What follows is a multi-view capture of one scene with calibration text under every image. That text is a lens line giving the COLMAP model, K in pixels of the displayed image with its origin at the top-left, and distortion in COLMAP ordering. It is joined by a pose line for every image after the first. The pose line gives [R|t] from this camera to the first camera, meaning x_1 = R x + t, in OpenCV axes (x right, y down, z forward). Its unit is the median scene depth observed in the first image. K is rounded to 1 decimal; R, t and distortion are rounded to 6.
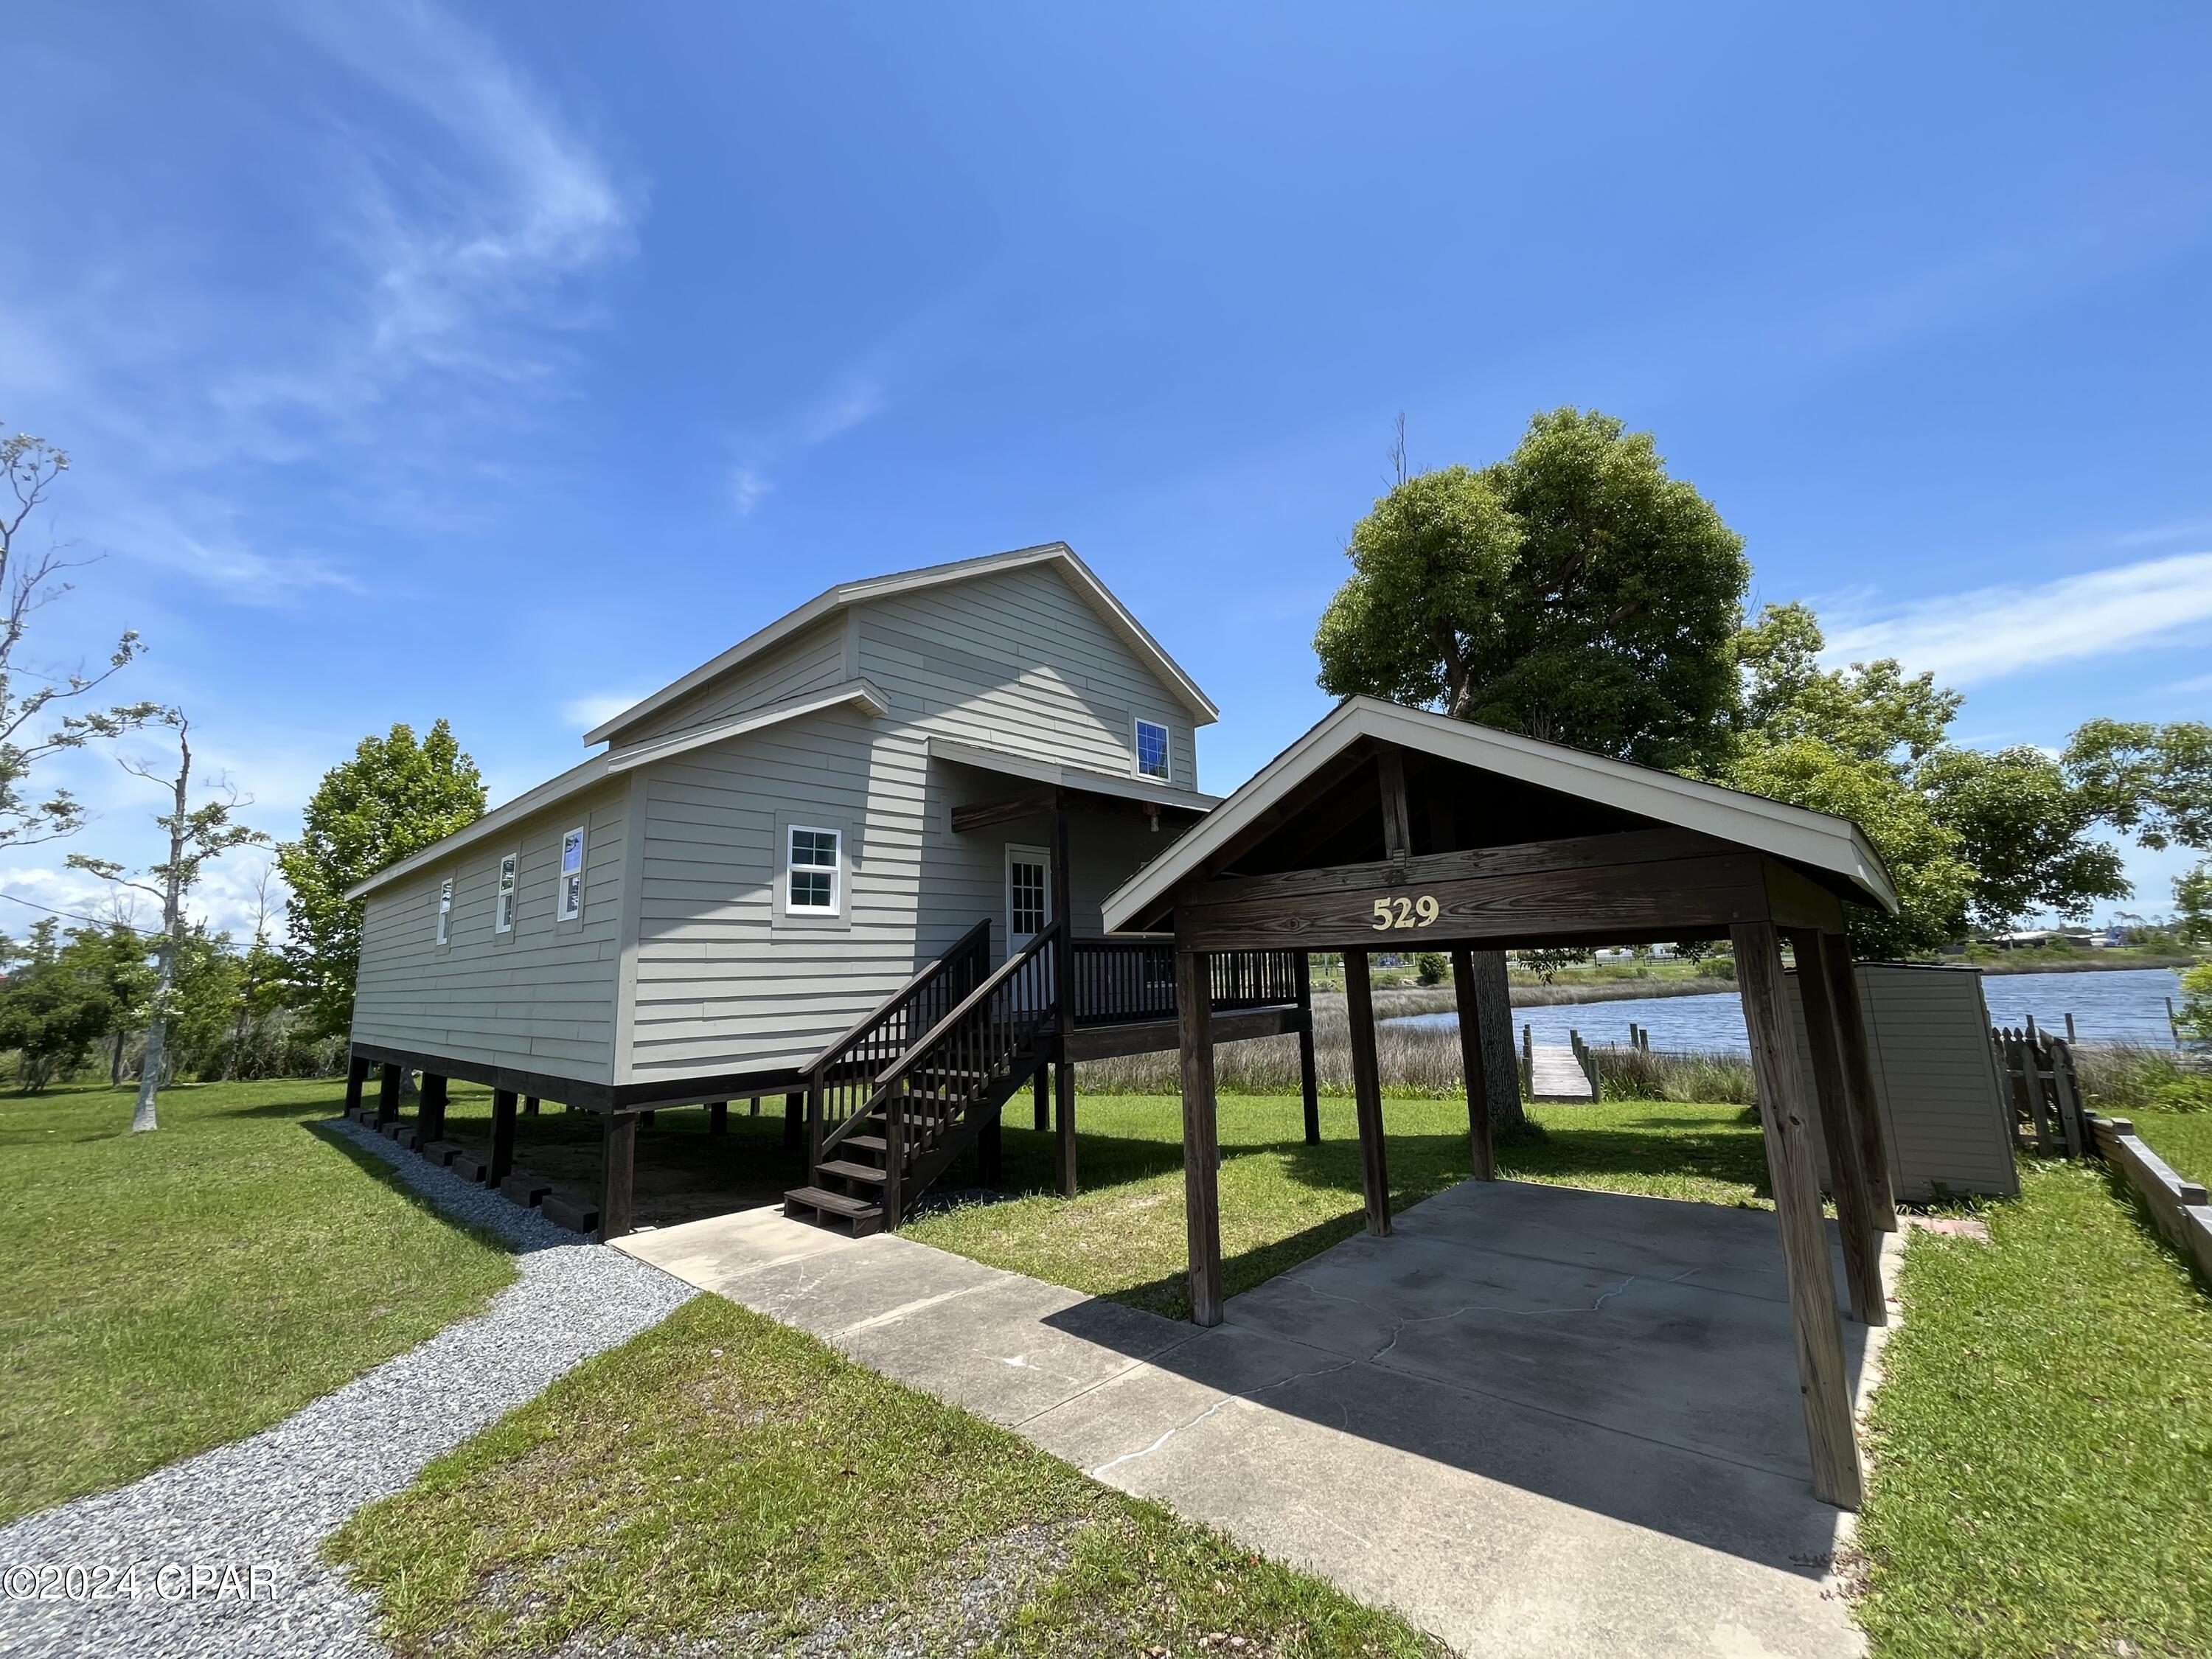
lens RADIAL K [[895.2, 0, 1110.6], [0, 895.2, 819.4], [0, 0, 1]] dist [-0.001657, -0.000773]
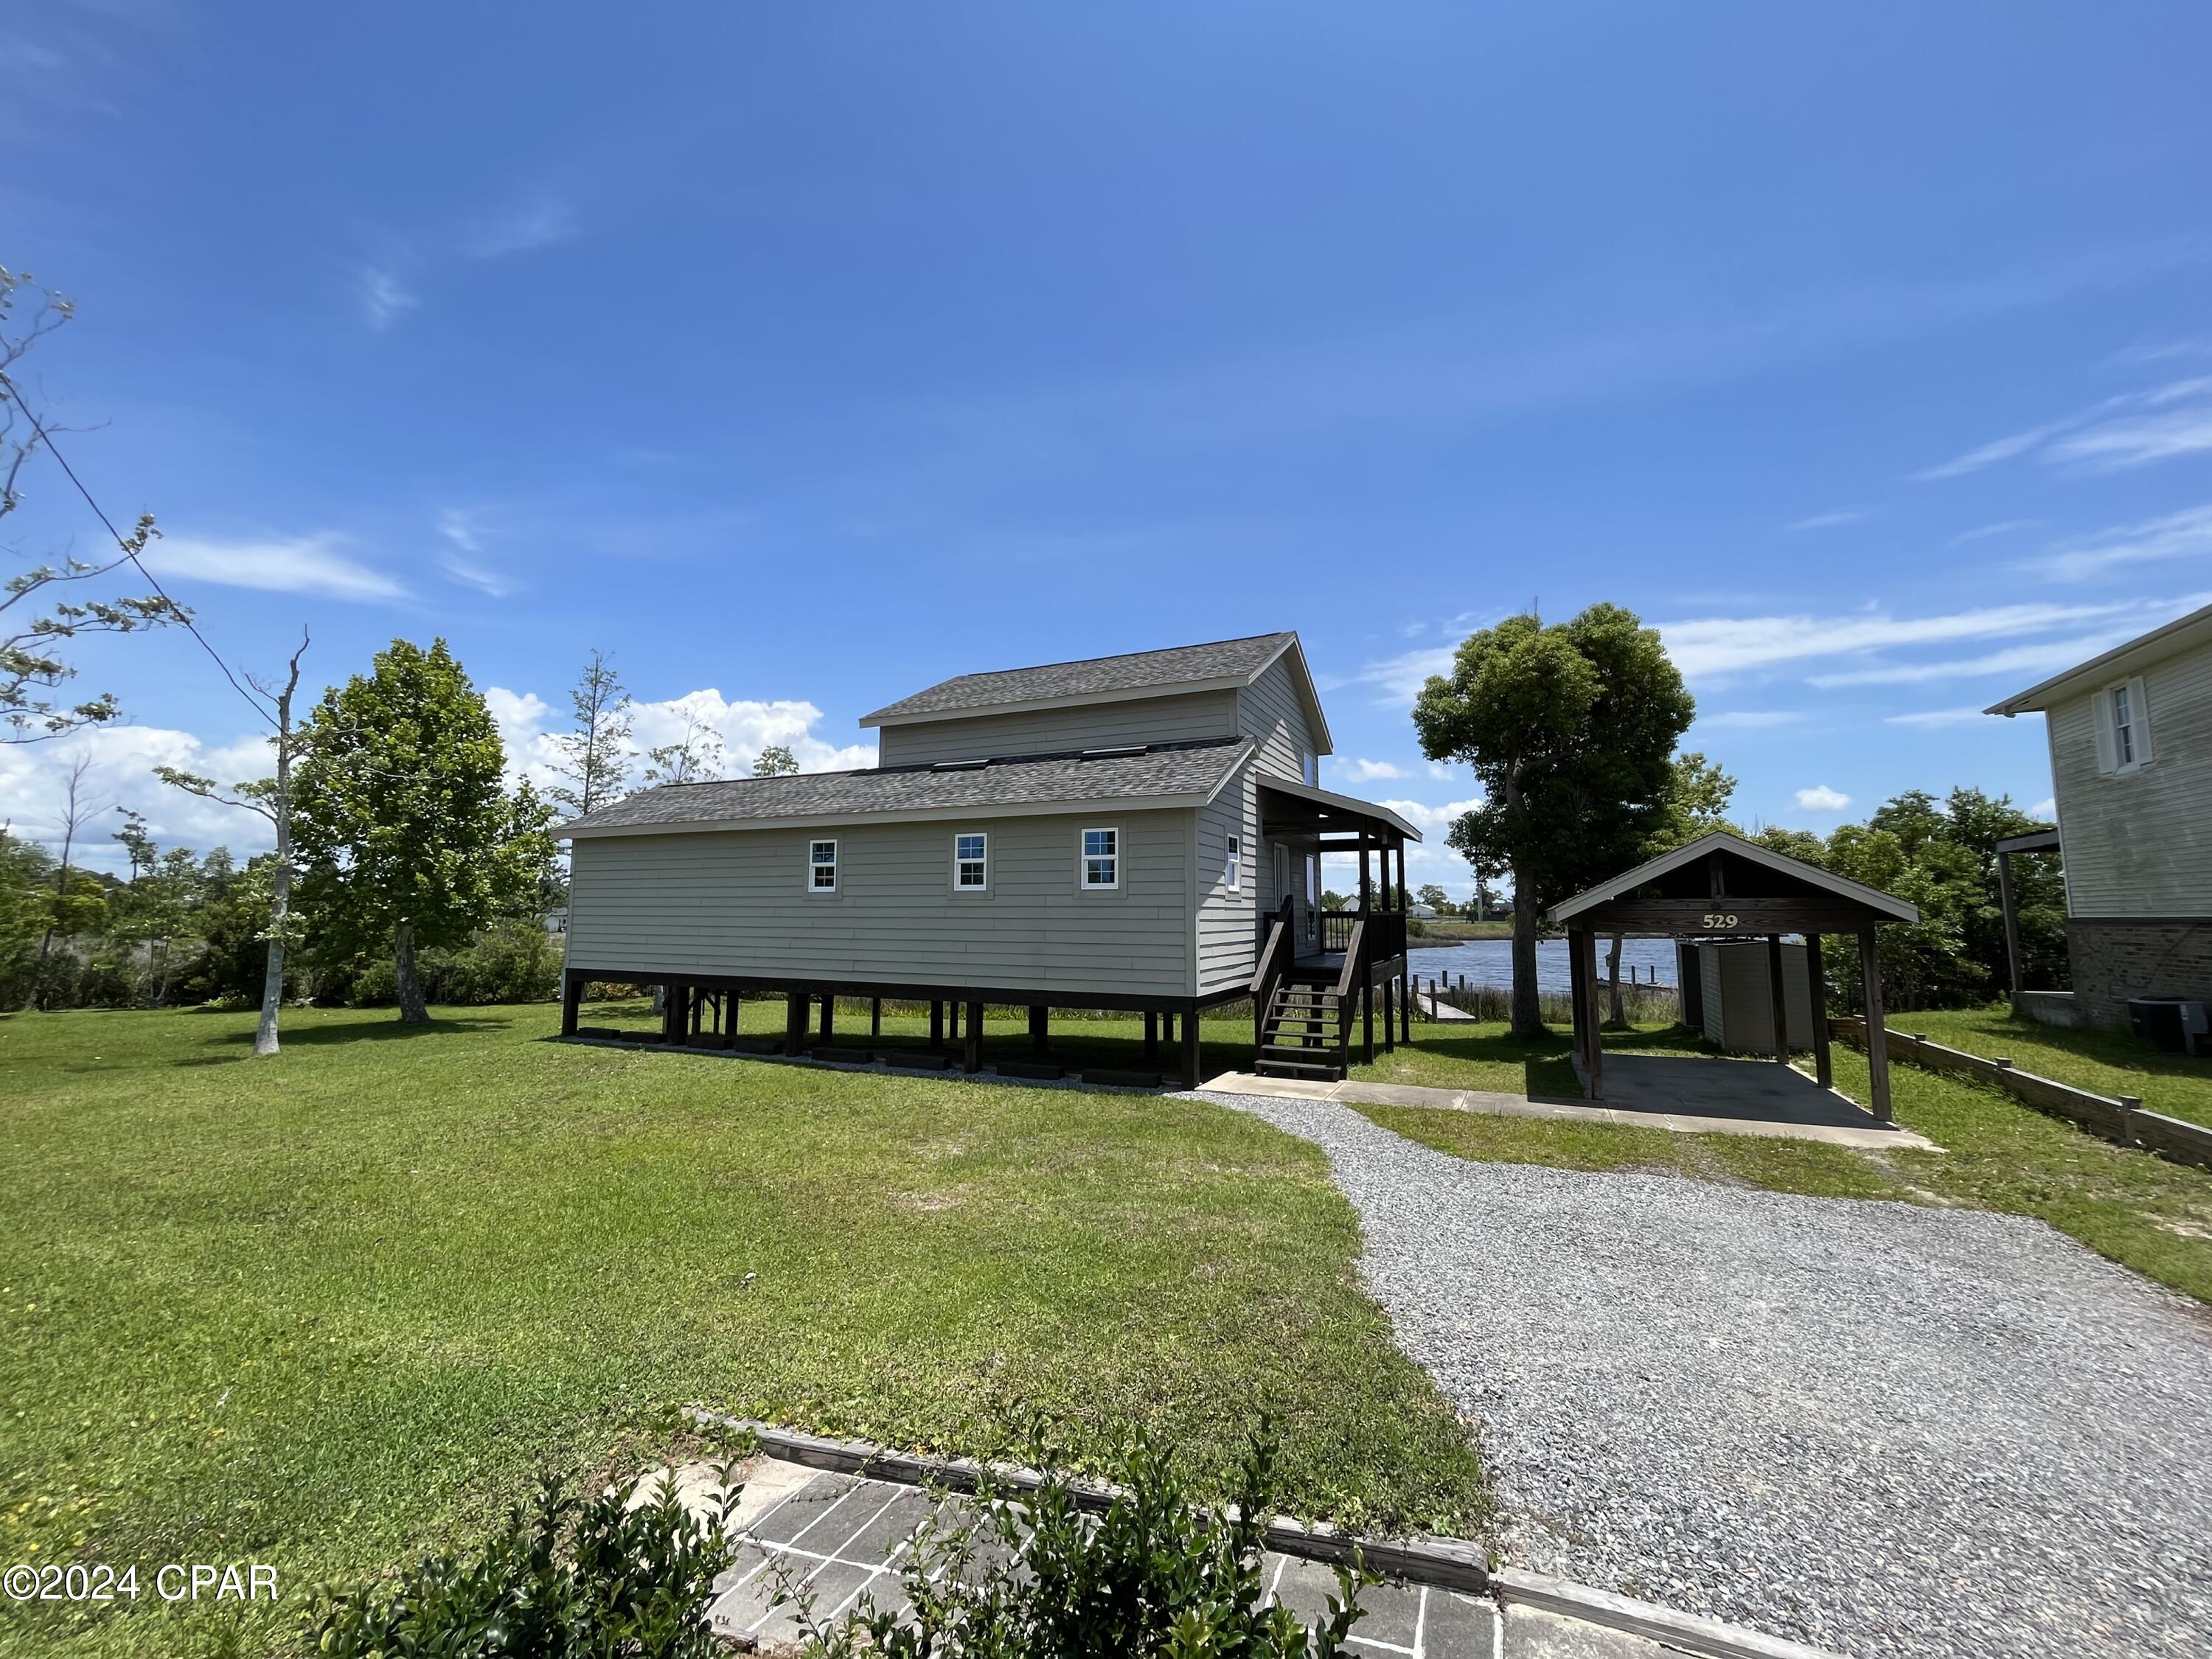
lens RADIAL K [[895.2, 0, 1110.6], [0, 895.2, 819.4], [0, 0, 1]] dist [-0.001657, -0.000773]
pose [[0.952918, 0.066203, 0.295912, -1.484998], [-0.084416, 0.995216, 0.049187, -0.112461], [-0.291240, -0.071851, 0.953948, -0.602659]]
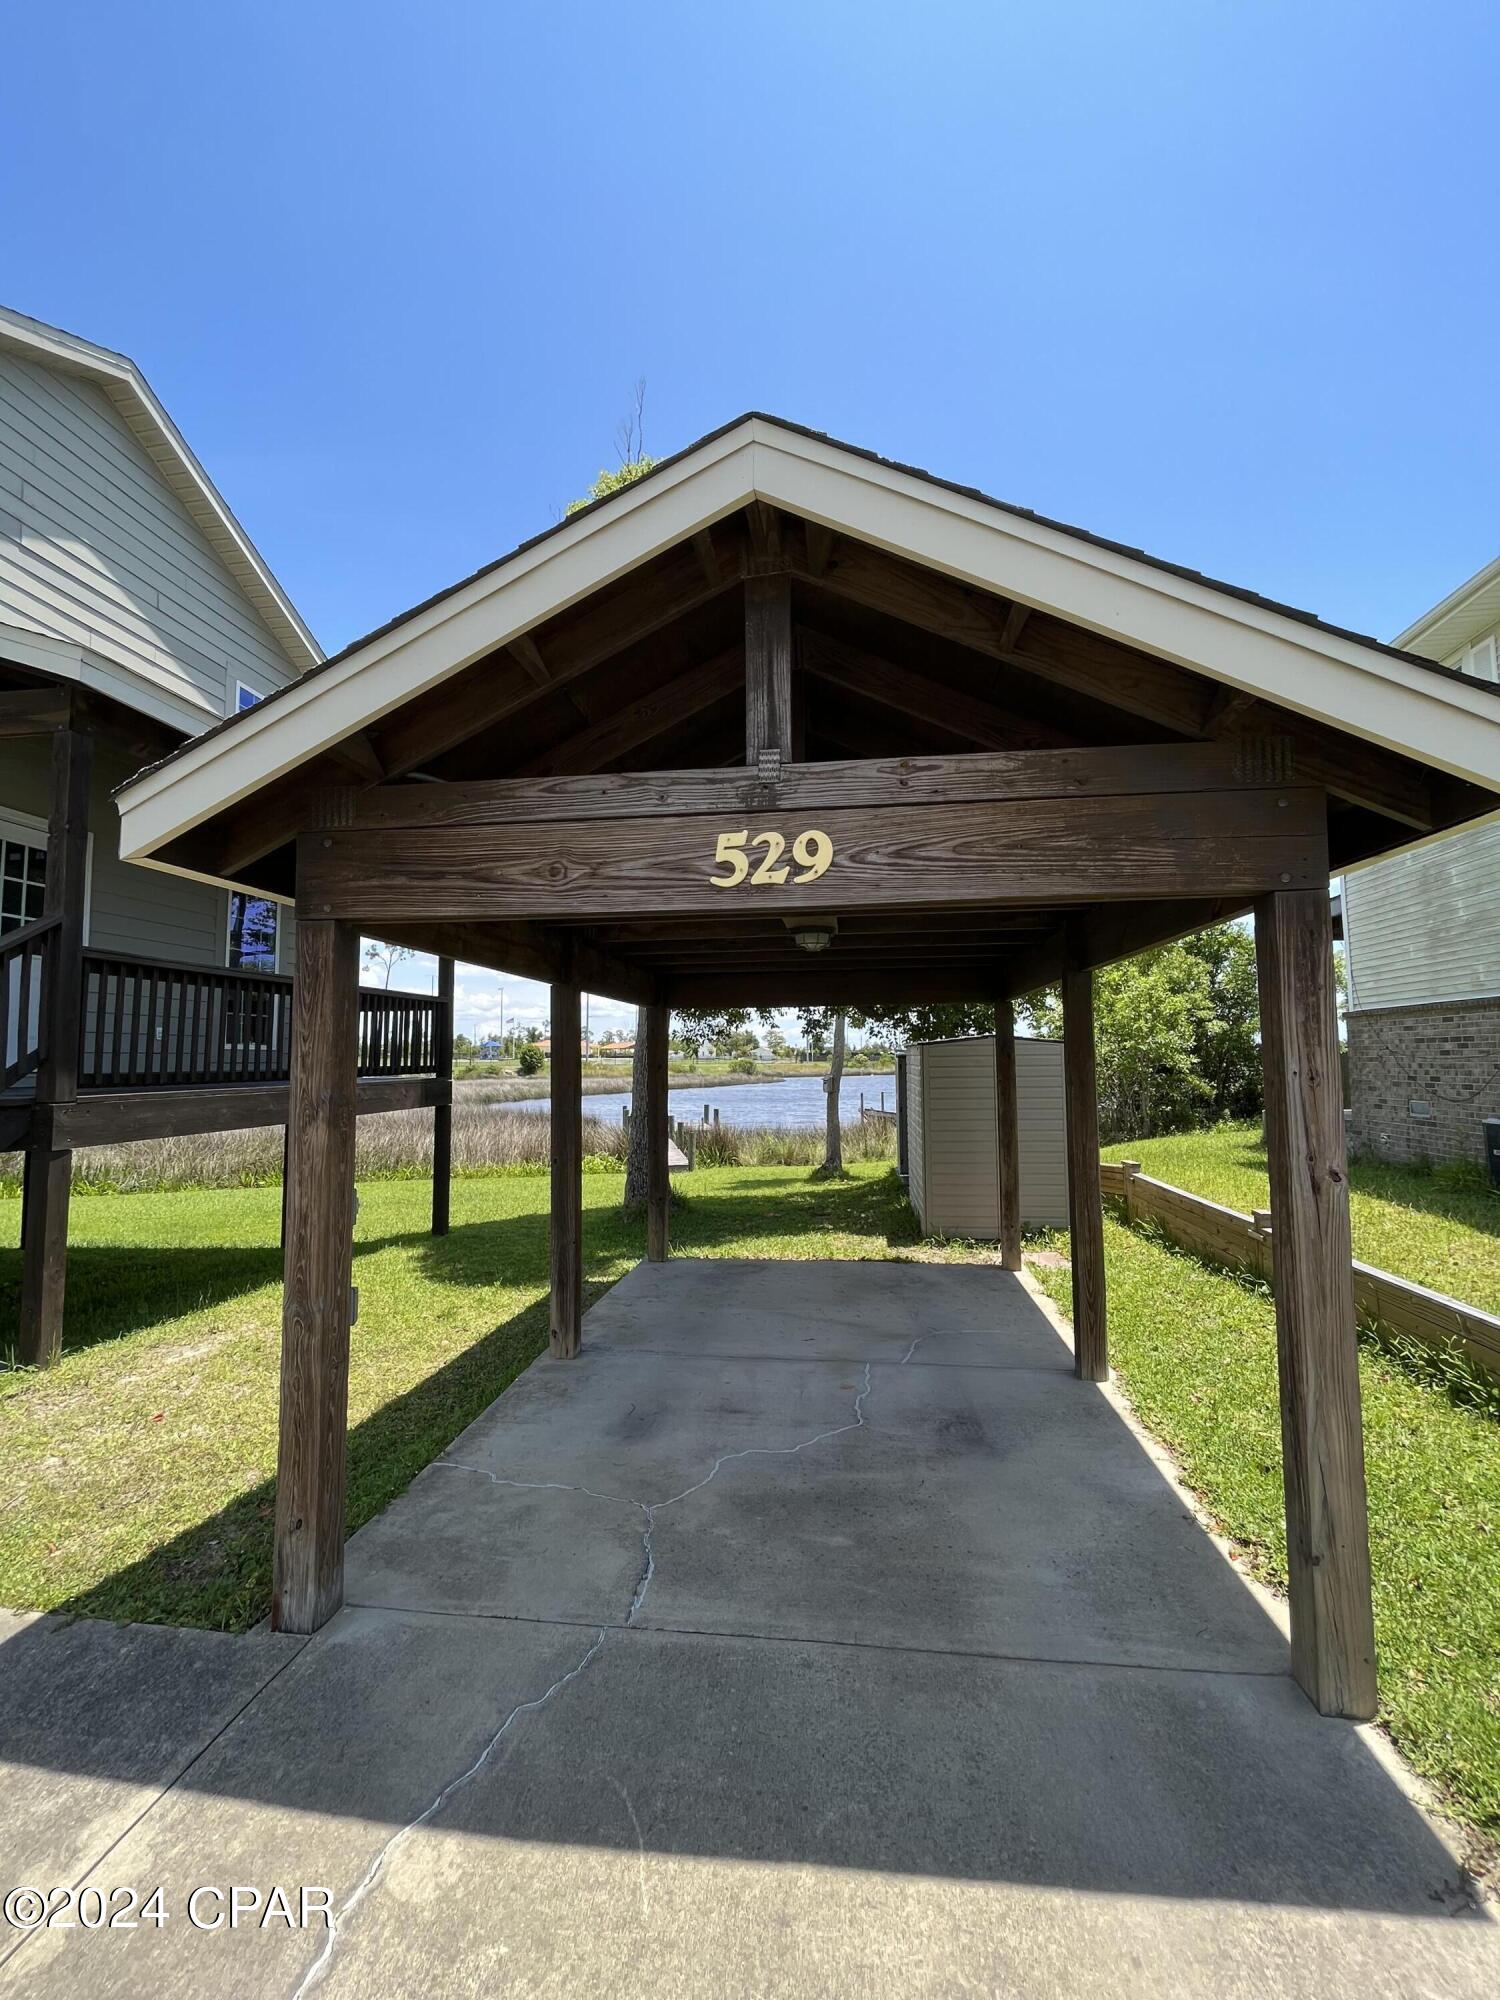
lens RADIAL K [[809.4, 0, 755.2], [0, 809.4, 1002.1], [0, 0, 1]] dist [-0.001657, -0.000773]
pose [[0.815321, 0.067510, 0.575060, 0.022084], [-0.119260, 0.991464, 0.052693, 0.128446], [-0.566594, -0.111543, 0.816413, 0.434085]]
